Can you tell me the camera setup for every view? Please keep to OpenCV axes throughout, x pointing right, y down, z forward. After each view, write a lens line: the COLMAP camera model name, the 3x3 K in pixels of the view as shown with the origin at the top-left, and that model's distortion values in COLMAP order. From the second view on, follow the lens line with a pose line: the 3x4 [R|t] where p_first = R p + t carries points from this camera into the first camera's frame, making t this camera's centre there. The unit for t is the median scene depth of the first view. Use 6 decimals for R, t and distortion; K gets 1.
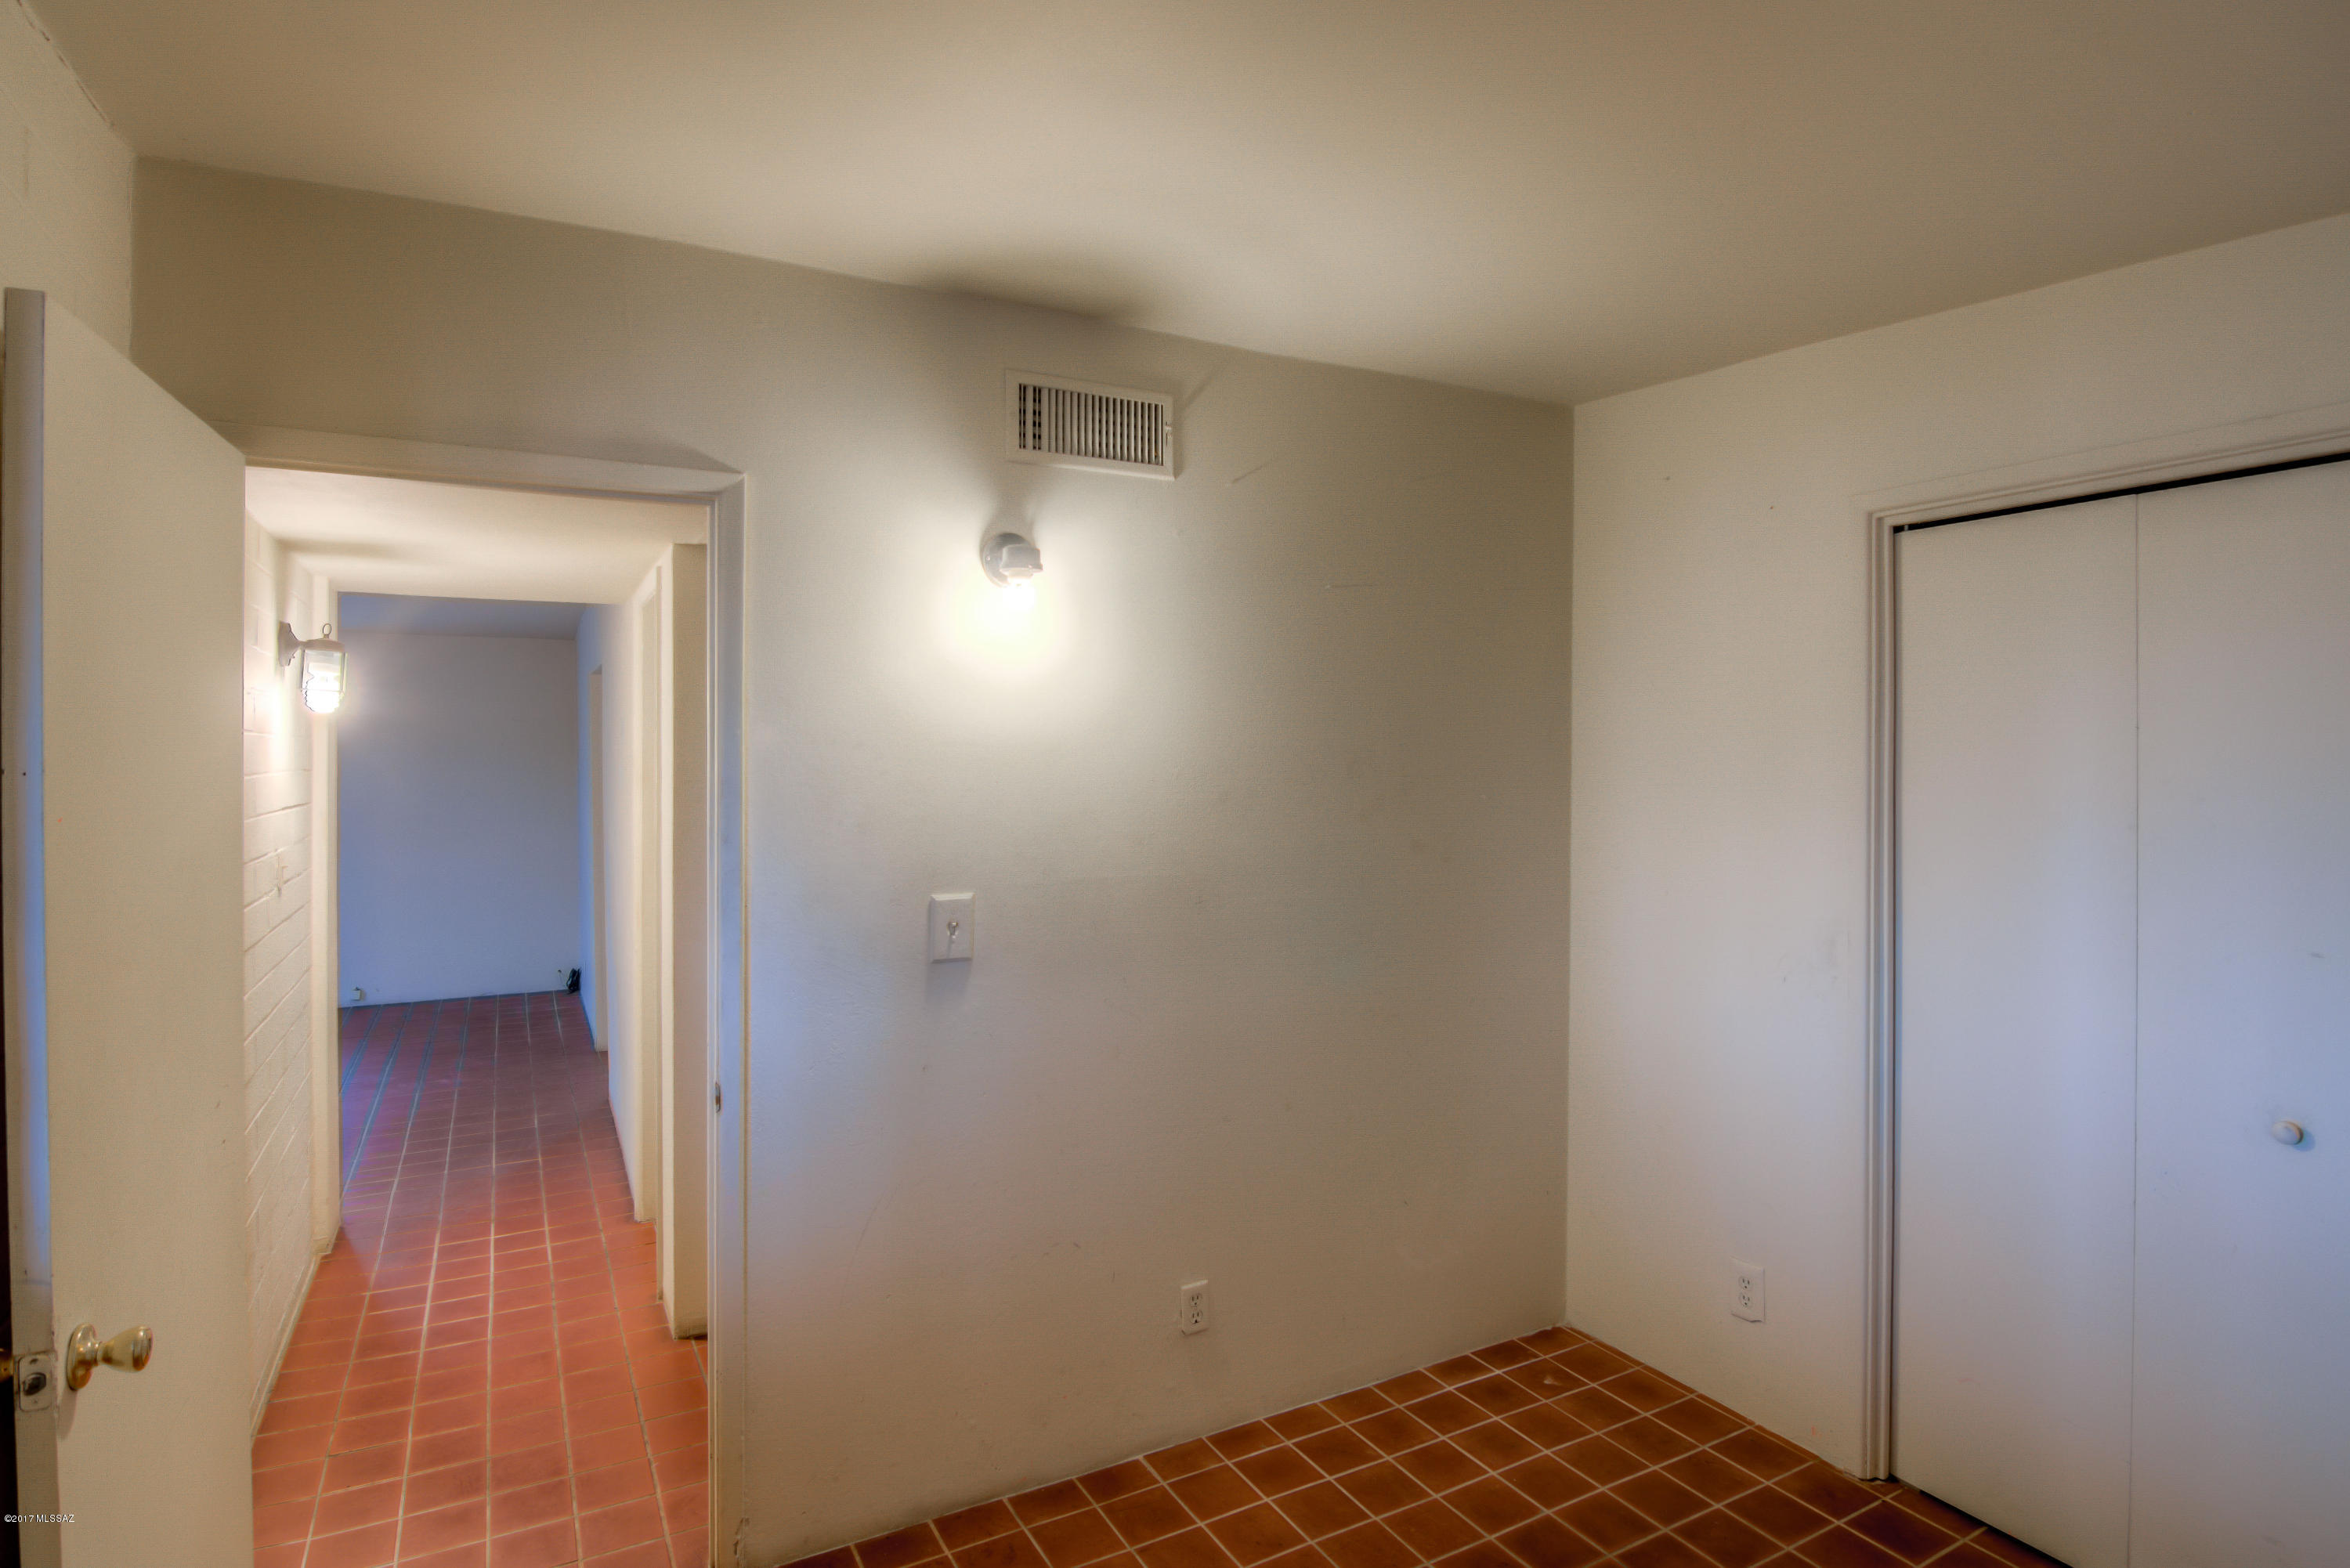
lens RADIAL K [[1226.0, 0, 1177.7], [0, 1226.0, 741.8], [0, 0, 1]] dist [0.002311, -0.016546]
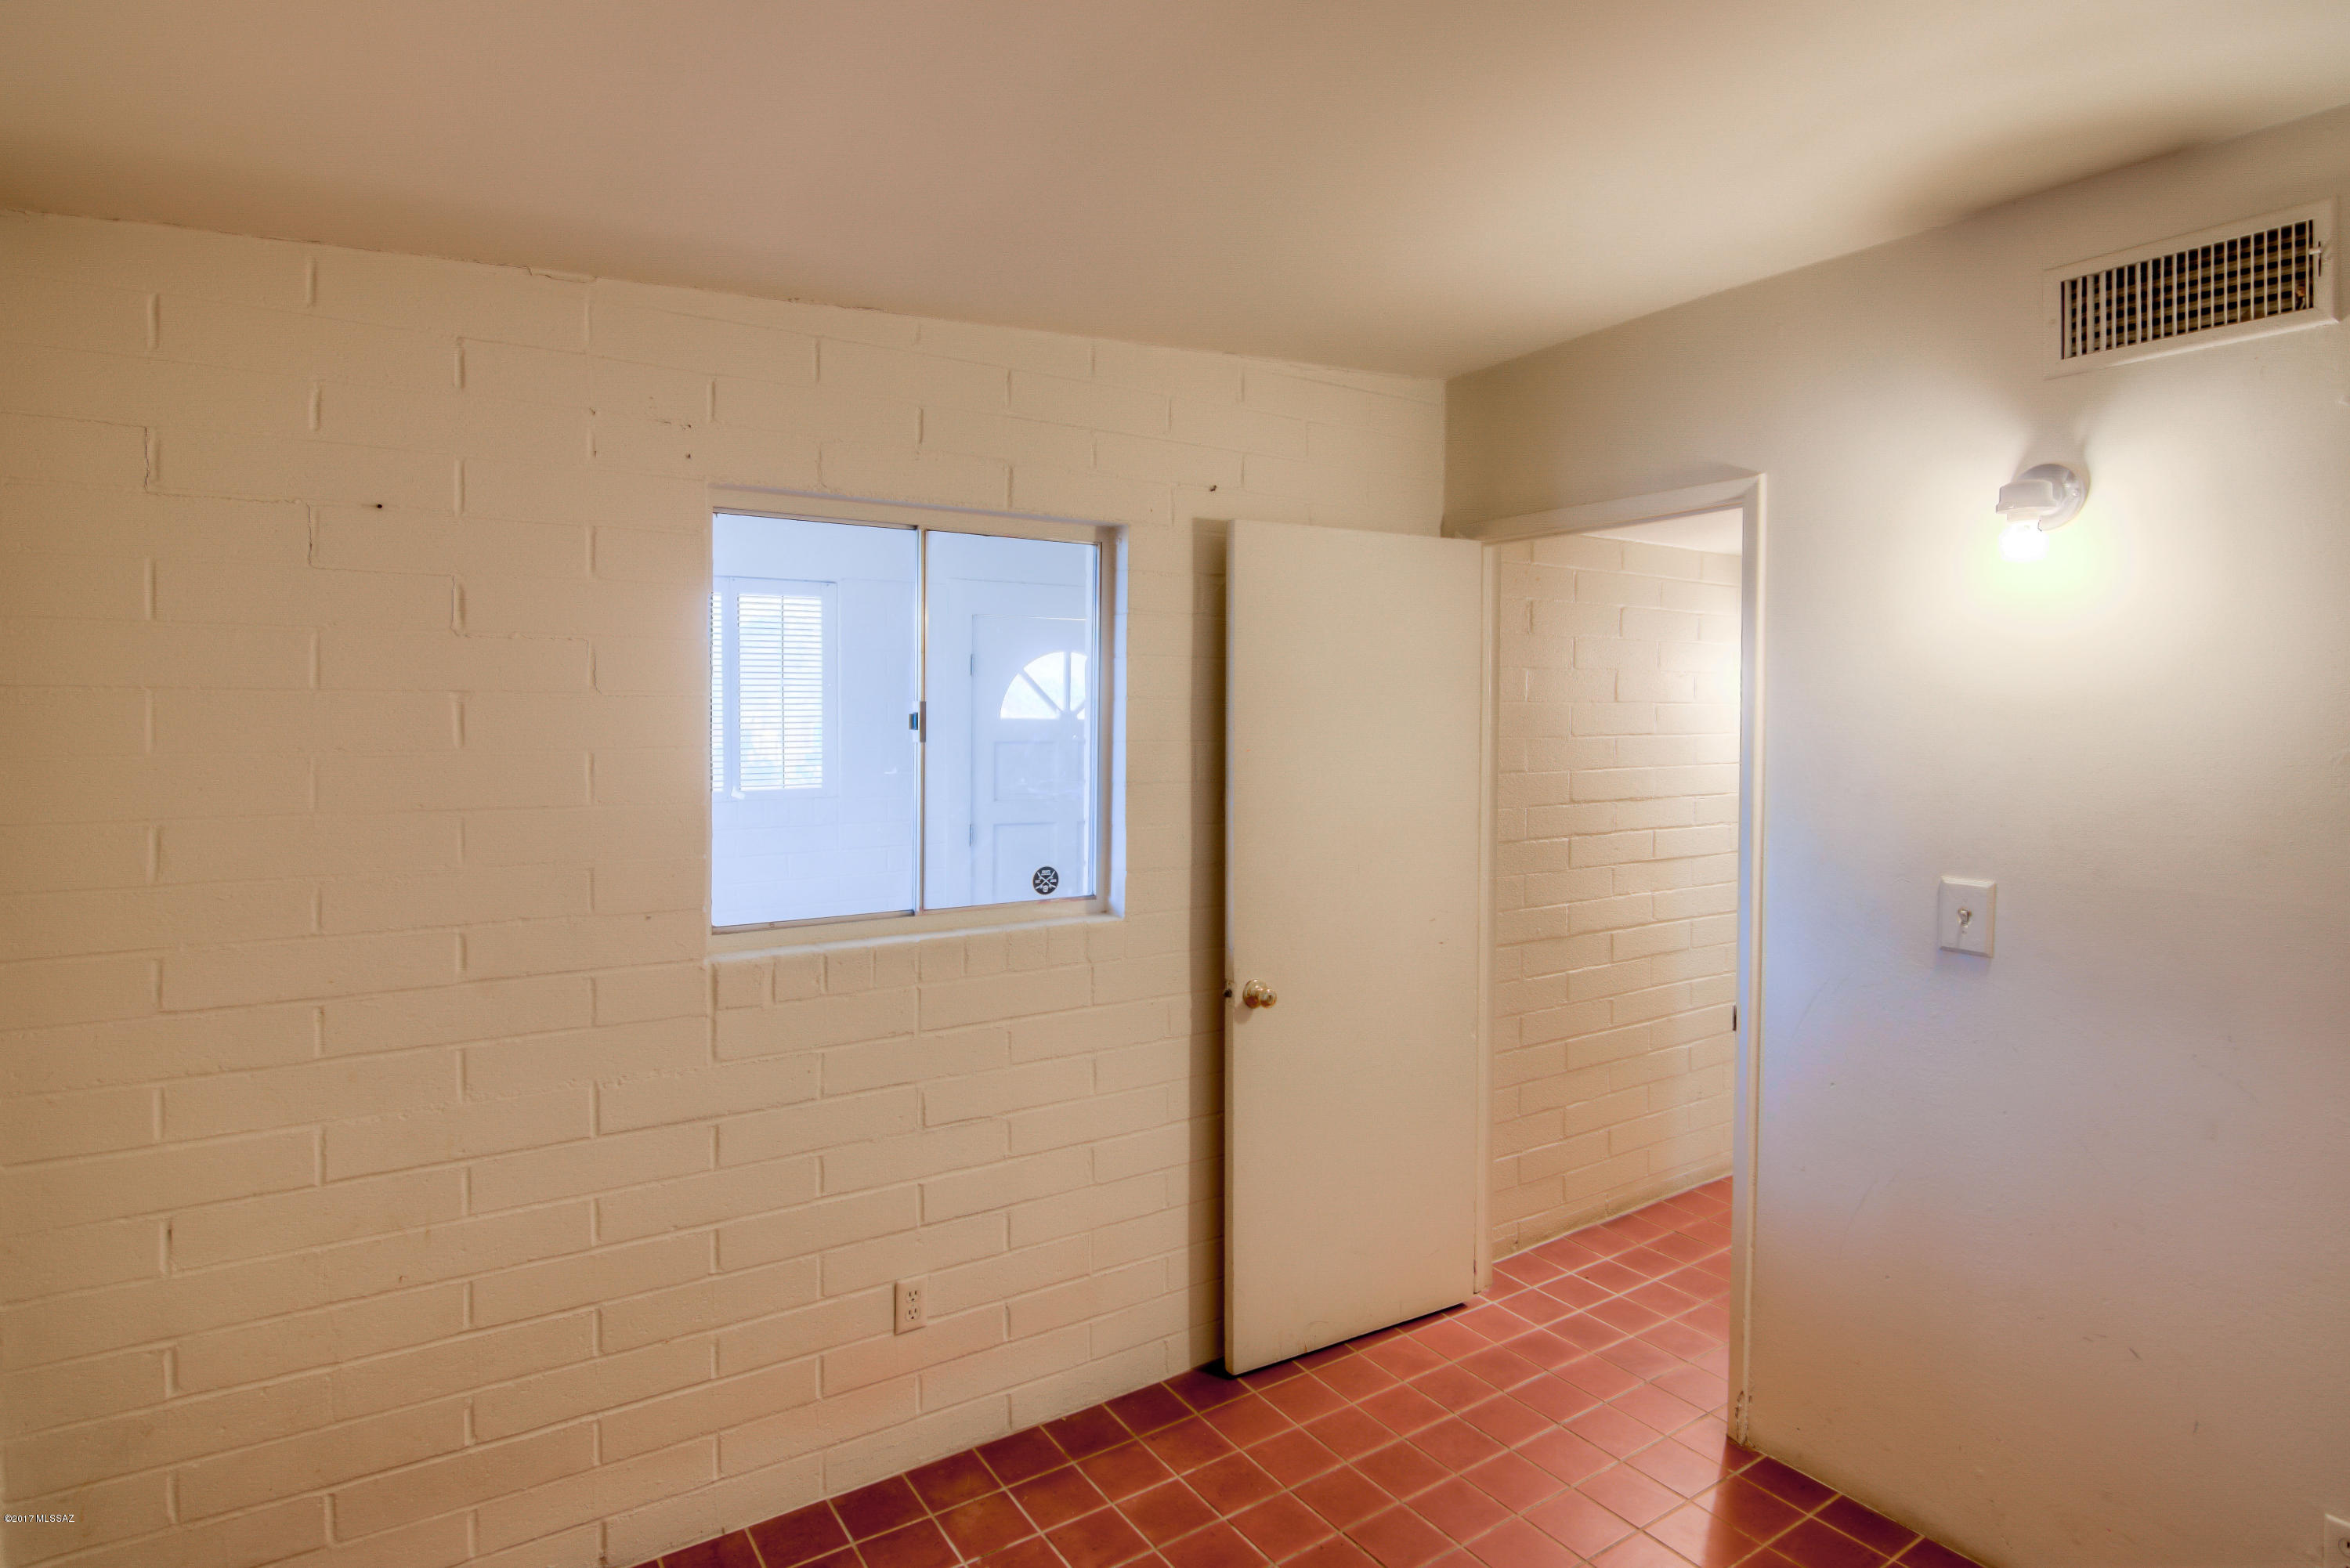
lens RADIAL K [[1226.0, 0, 1177.7], [0, 1226.0, 741.8], [0, 0, 1]] dist [0.002311, -0.016546]
pose [[0.098312, 0.018546, -0.994983, 0.659448], [0.000996, 0.999824, 0.018735, 0.004555], [0.995155, -0.002833, 0.098276, 0.329175]]
